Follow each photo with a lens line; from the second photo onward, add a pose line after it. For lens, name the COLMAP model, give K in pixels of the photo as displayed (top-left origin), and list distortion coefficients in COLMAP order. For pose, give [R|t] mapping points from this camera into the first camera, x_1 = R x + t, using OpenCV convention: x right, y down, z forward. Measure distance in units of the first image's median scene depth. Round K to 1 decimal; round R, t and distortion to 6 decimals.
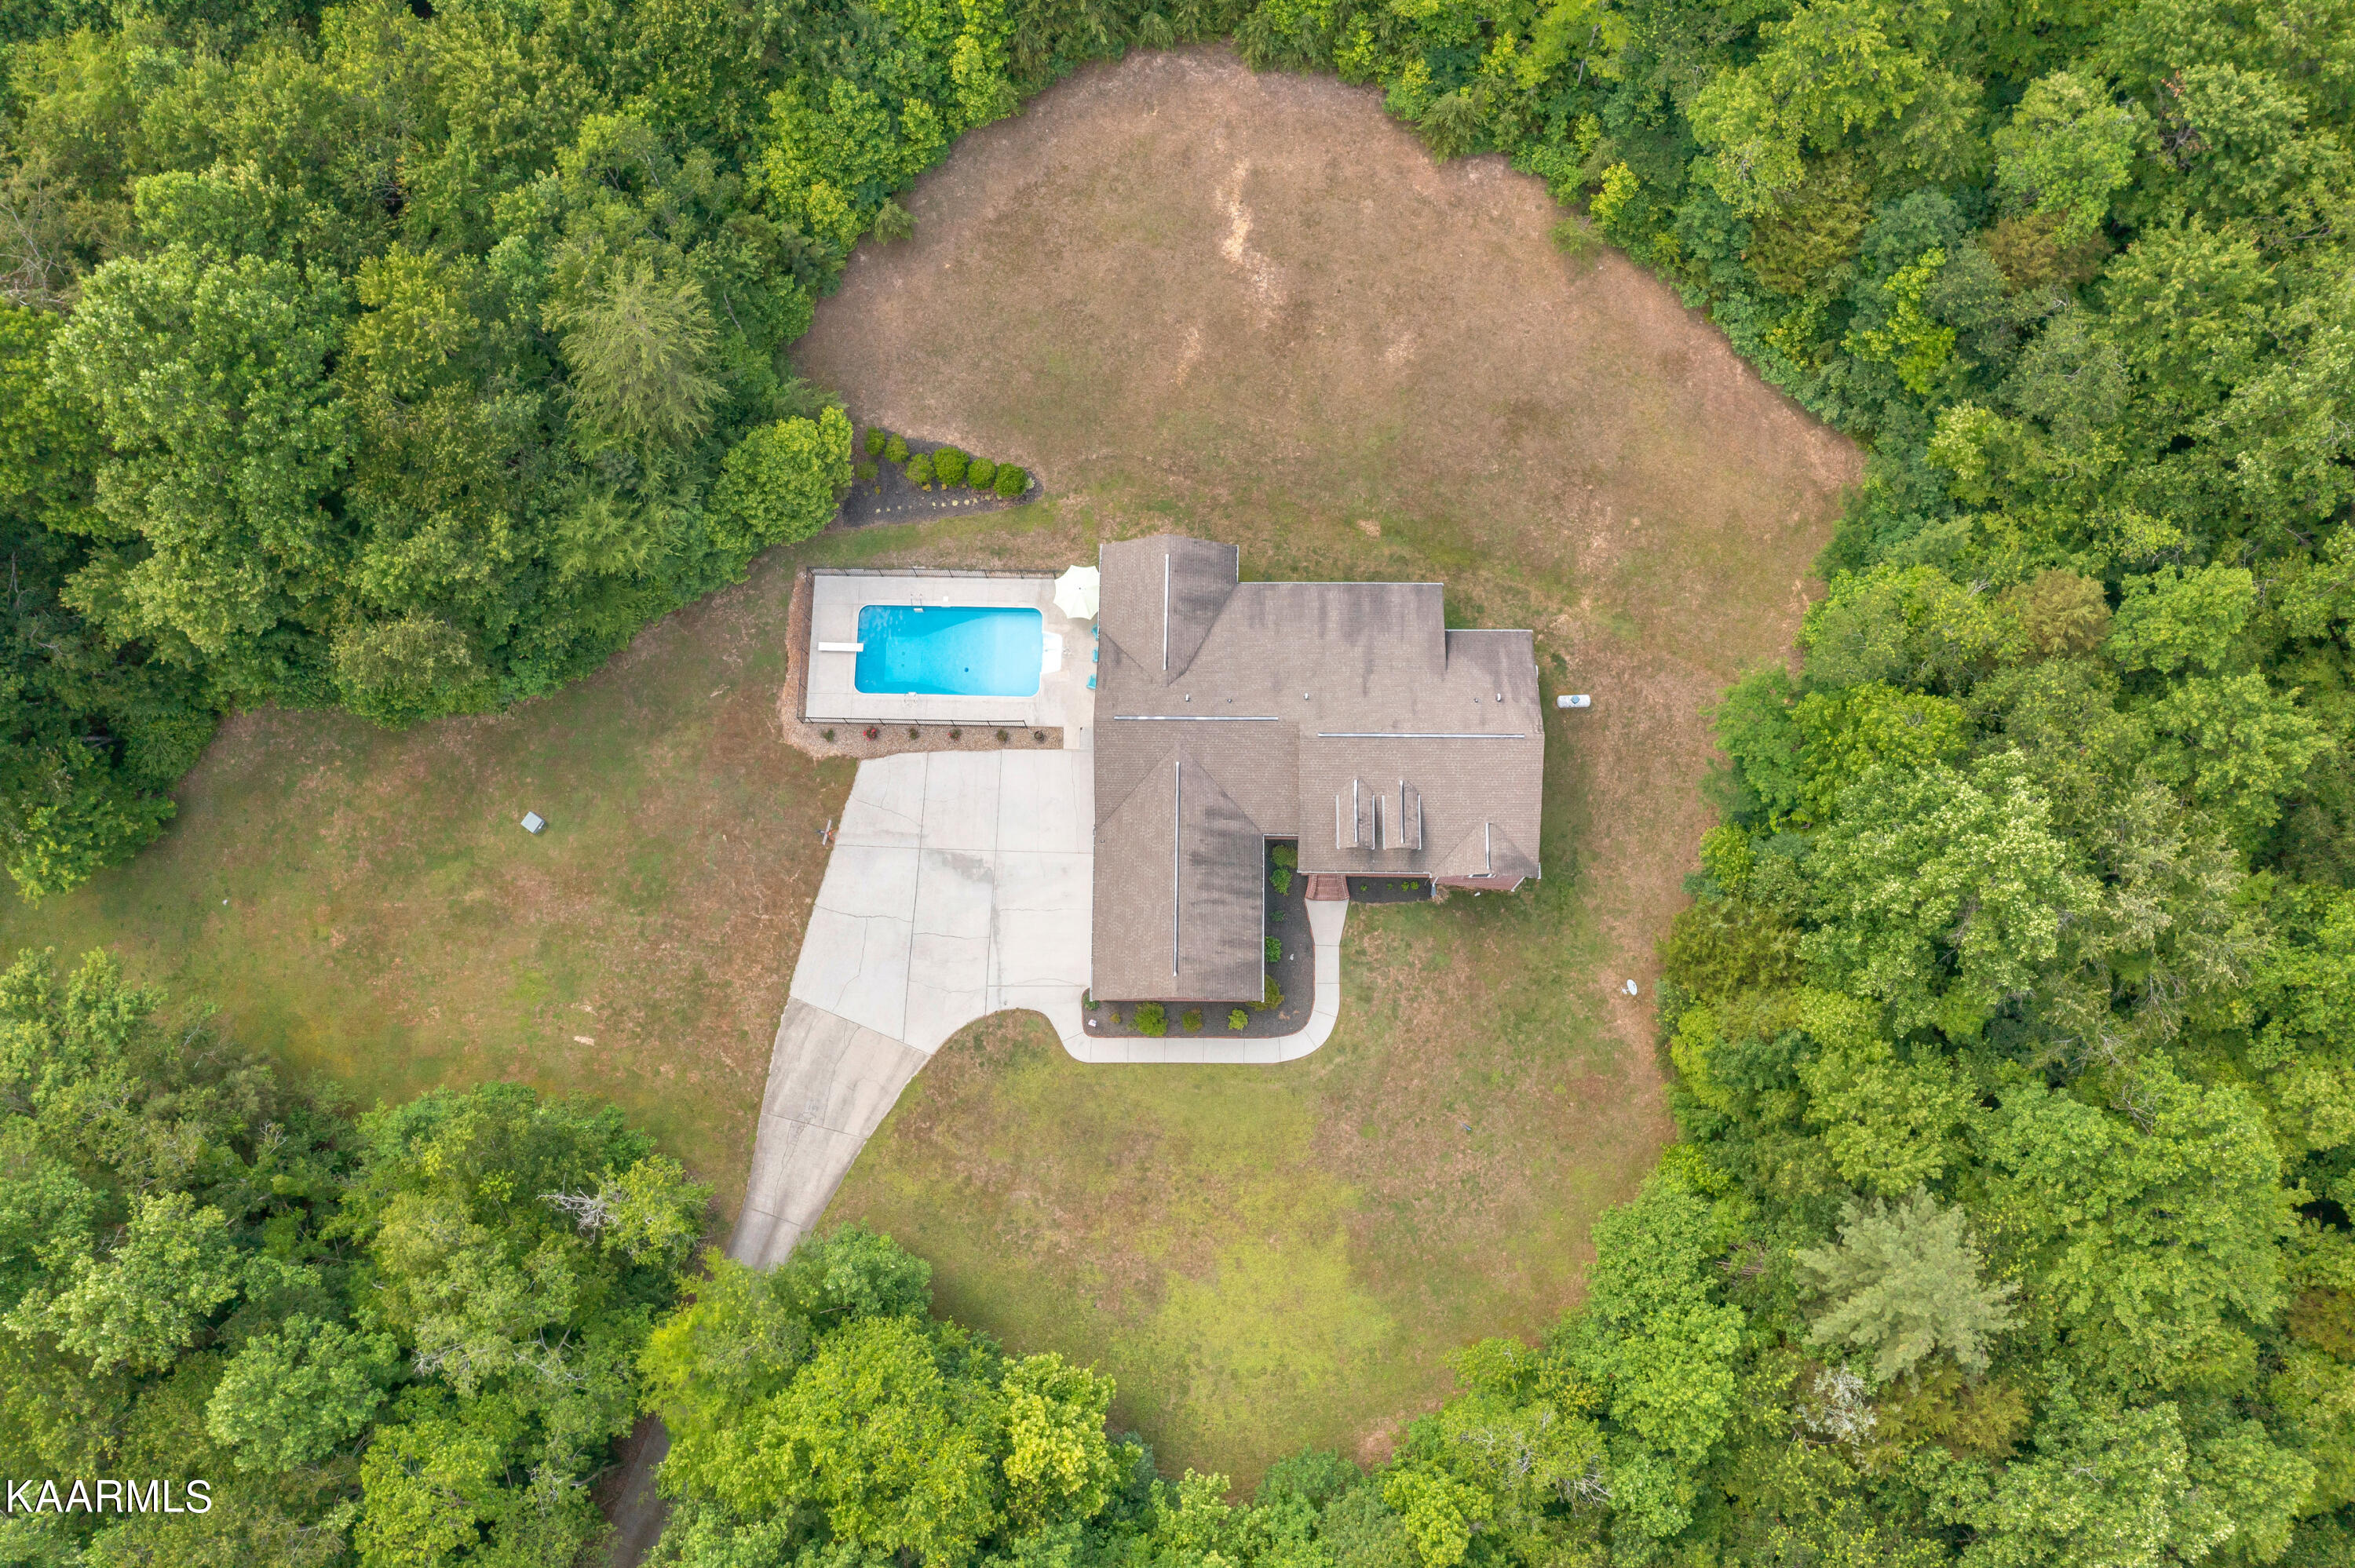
lens RADIAL K [[1858.3, 0, 1177.5], [0, 1858.3, 784.0], [0, 0, 1]] dist [-0.002695, 0.008589]
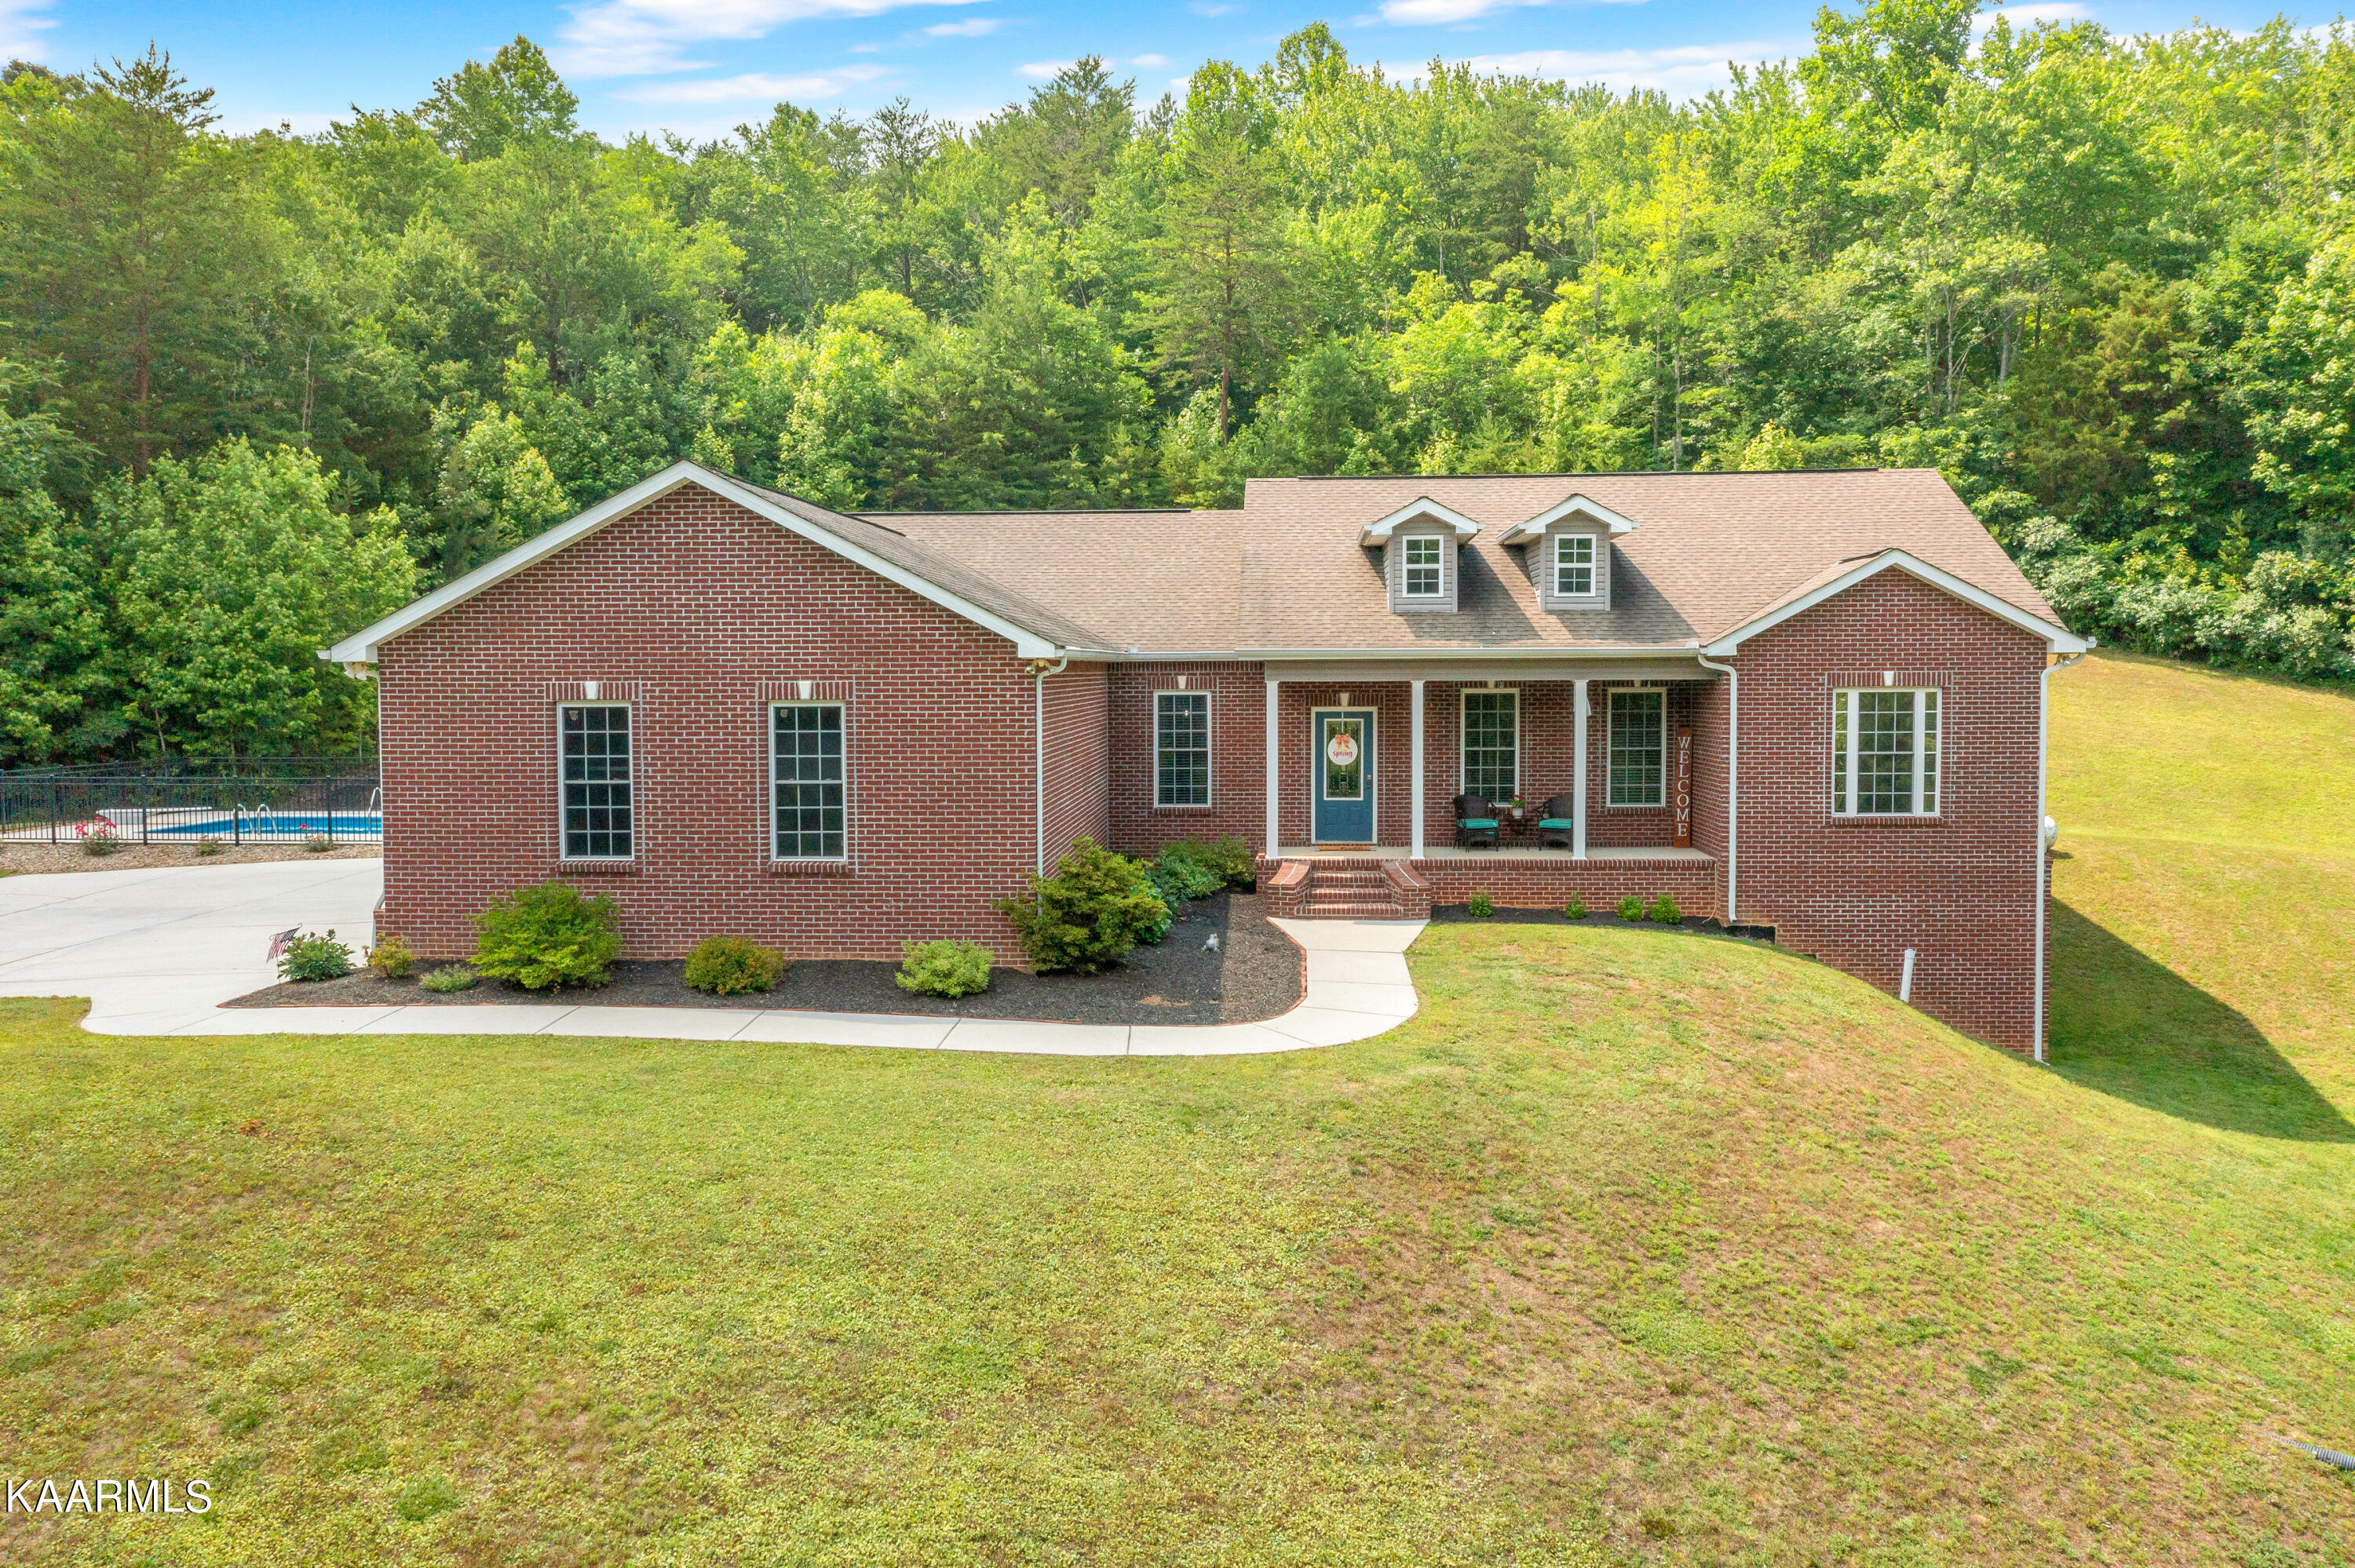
lens RADIAL K [[1858.3, 0, 1177.5], [0, 1858.3, 784.0], [0, 0, 1]] dist [-0.002695, 0.008589]
pose [[0.998357, 0.027679, -0.050164, 0.068322], [-0.055759, 0.268128, -0.961768, 0.320938], [-0.013170, 0.962986, 0.269230, 0.907815]]
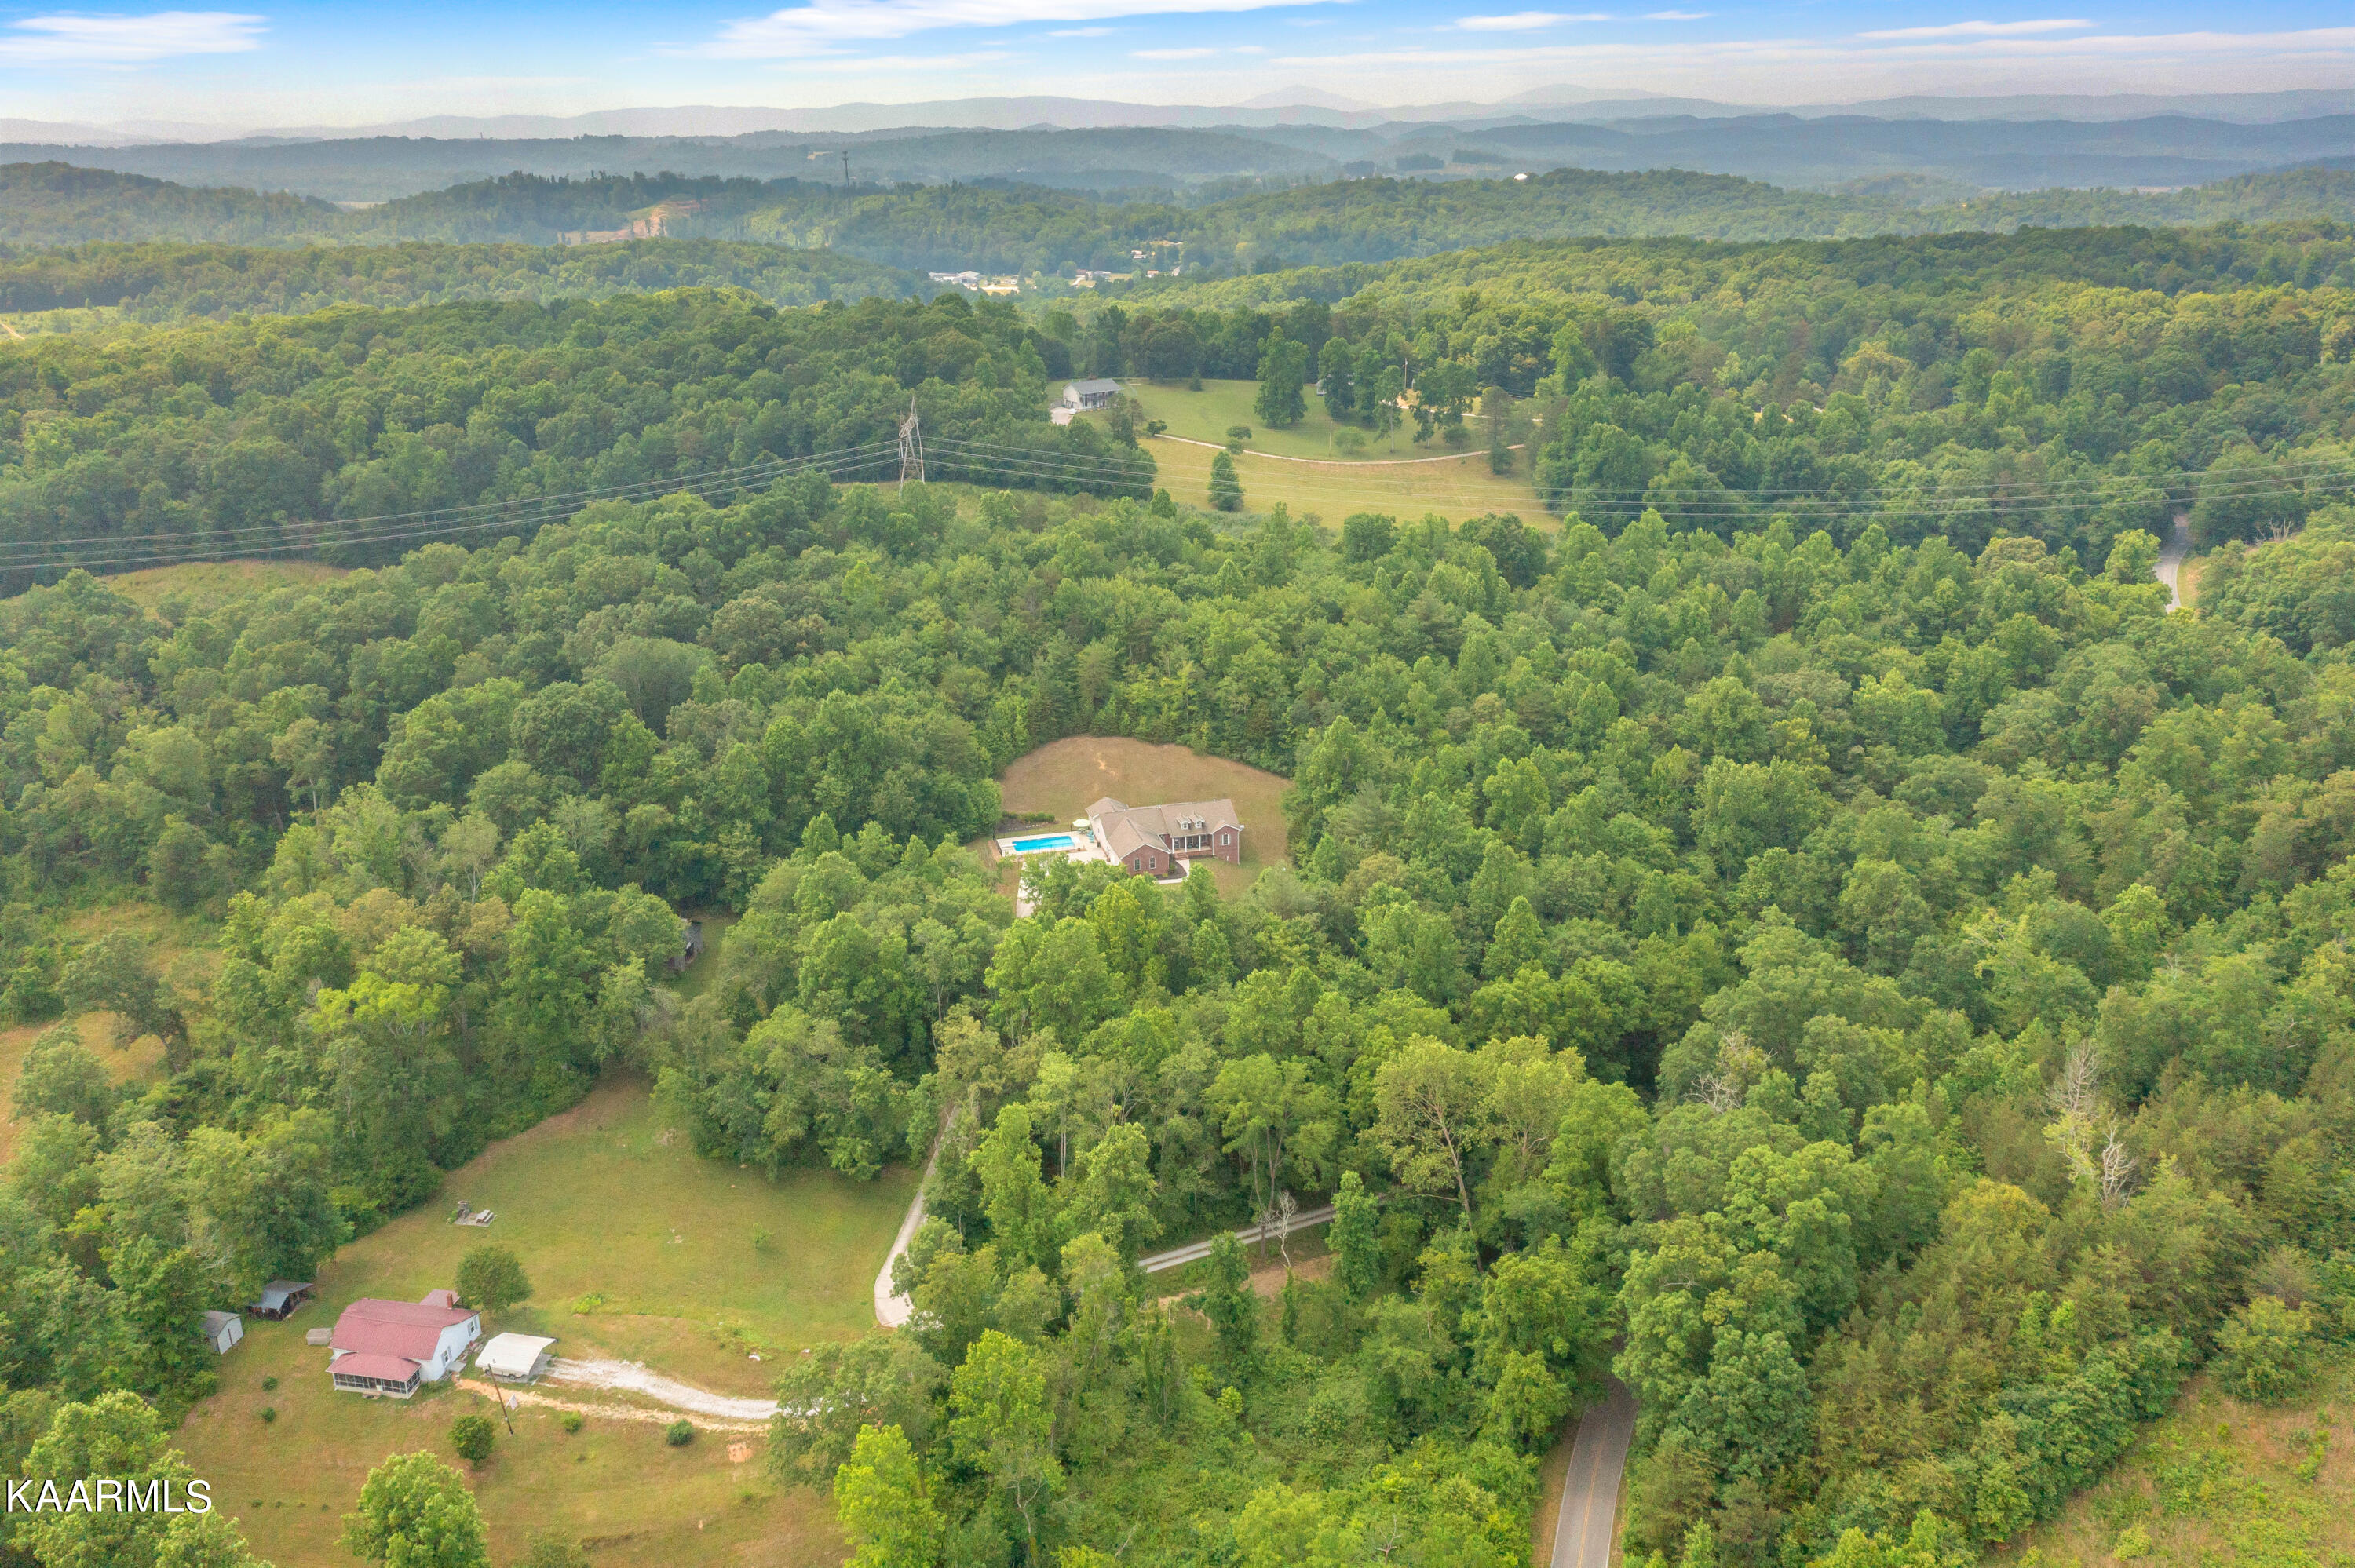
lens RADIAL K [[1858.3, 0, 1177.5], [0, 1858.3, 784.0], [0, 0, 1]] dist [-0.002695, 0.008589]
pose [[0.959094, -0.073568, 0.273362, -0.771724], [0.270963, 0.518153, -0.811231, 2.528184], [-0.081963, 0.852118, 0.516891, -0.722469]]
